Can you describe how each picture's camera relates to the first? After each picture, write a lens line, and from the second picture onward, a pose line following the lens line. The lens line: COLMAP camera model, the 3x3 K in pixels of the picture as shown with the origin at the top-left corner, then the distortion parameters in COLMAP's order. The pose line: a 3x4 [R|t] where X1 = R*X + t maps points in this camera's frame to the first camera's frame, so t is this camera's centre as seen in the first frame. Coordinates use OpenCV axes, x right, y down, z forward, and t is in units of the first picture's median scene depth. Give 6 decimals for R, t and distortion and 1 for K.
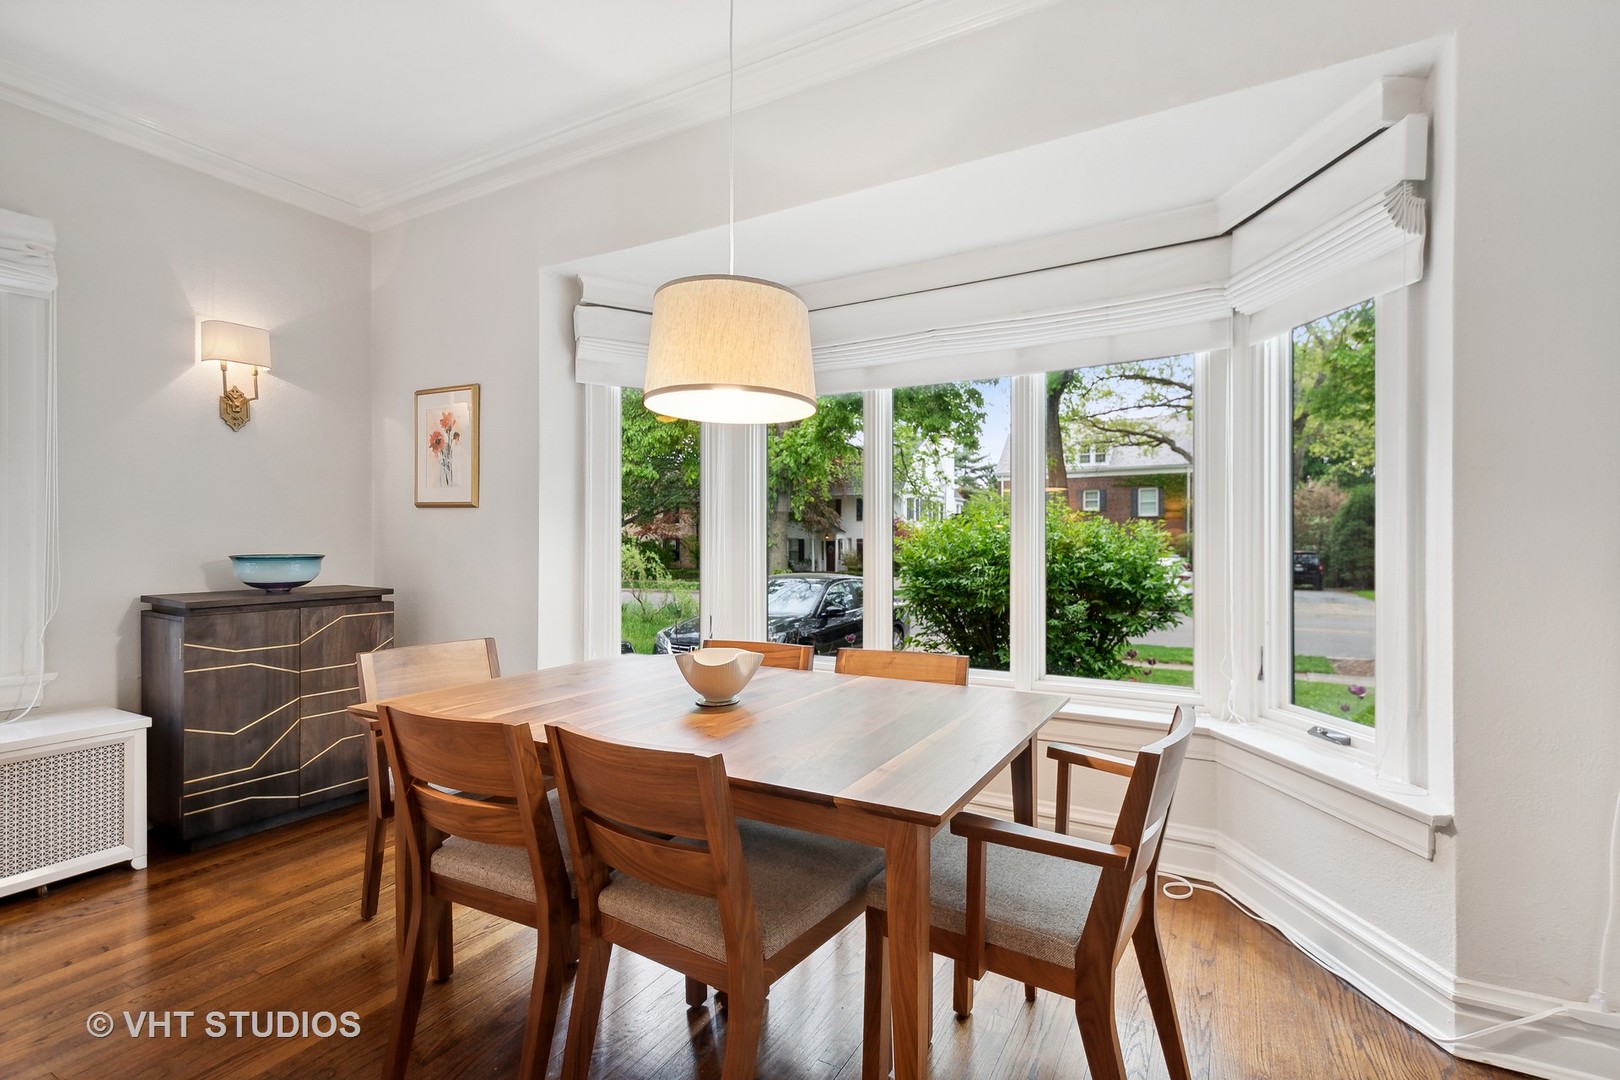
lens RADIAL K [[731.5, 0, 857.7], [0, 731.5, 544.9], [0, 0, 1]] dist [0.017343, -0.000492]
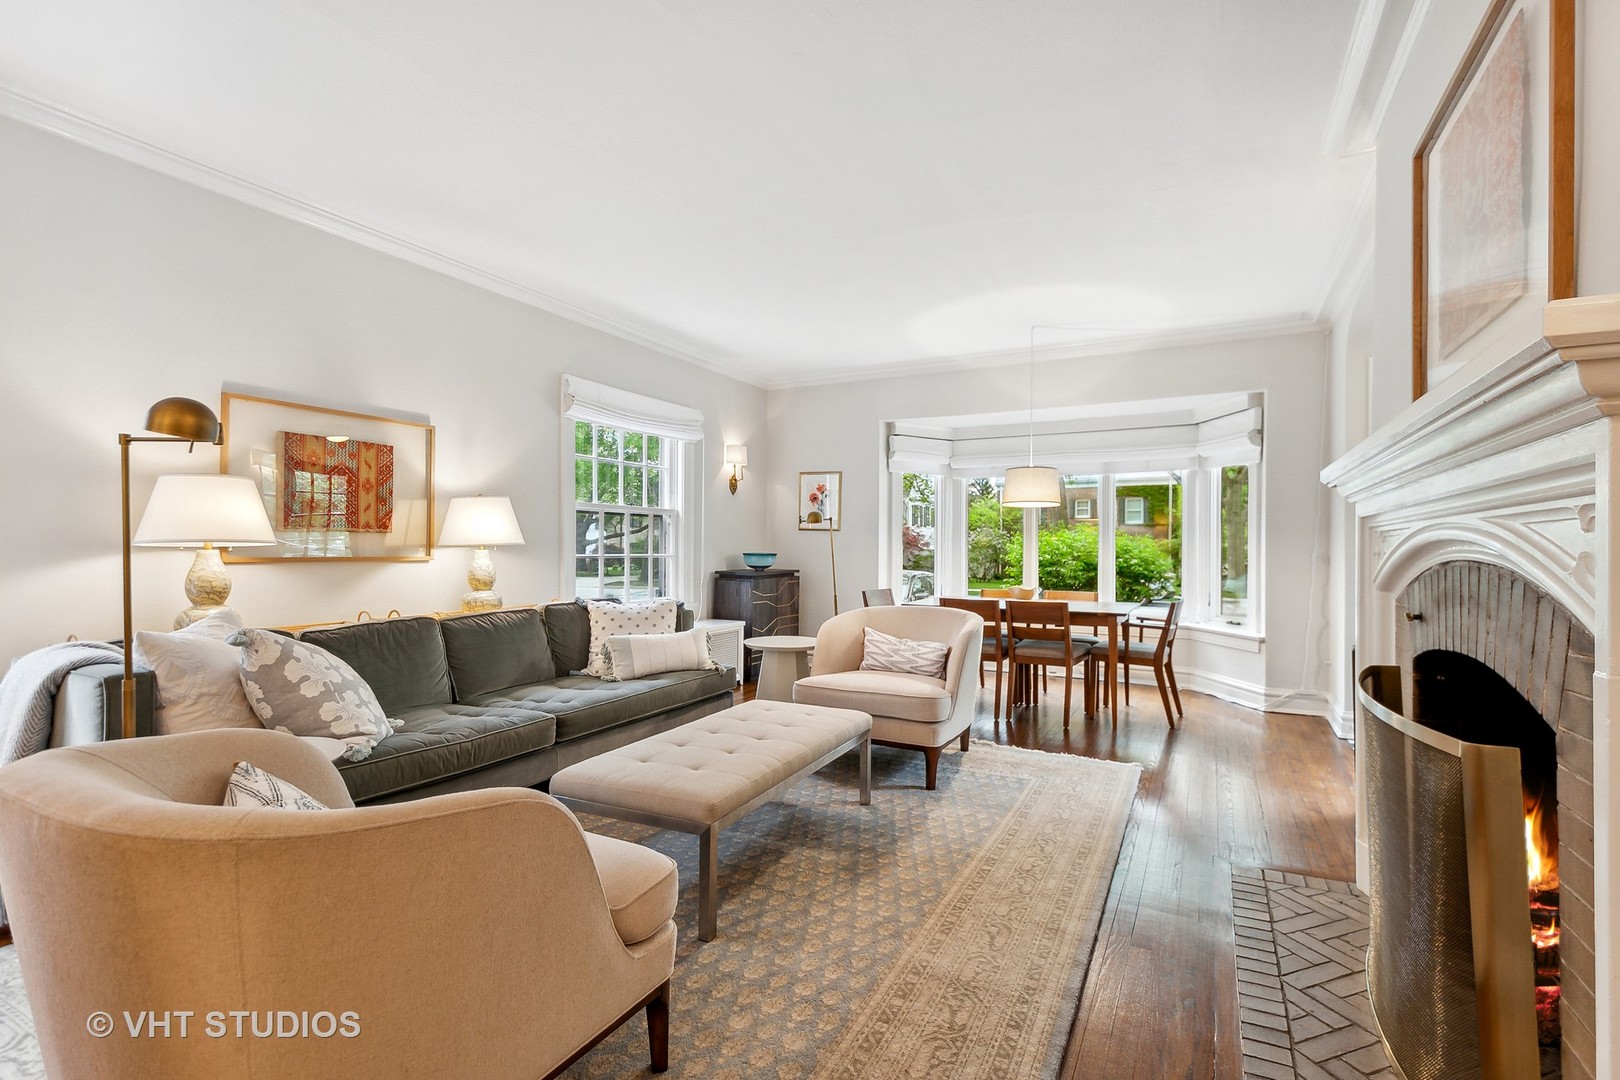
lens RADIAL K [[739.5, 0, 855.8], [0, 739.5, 539.8], [0, 0, 1]] dist [0.014989, -0.000097]
pose [[0.999711, 0.005392, 0.023440, -0.554147], [-0.005125, 0.999921, -0.011445, -0.002133], [-0.023499, 0.011322, 0.999660, -1.163165]]
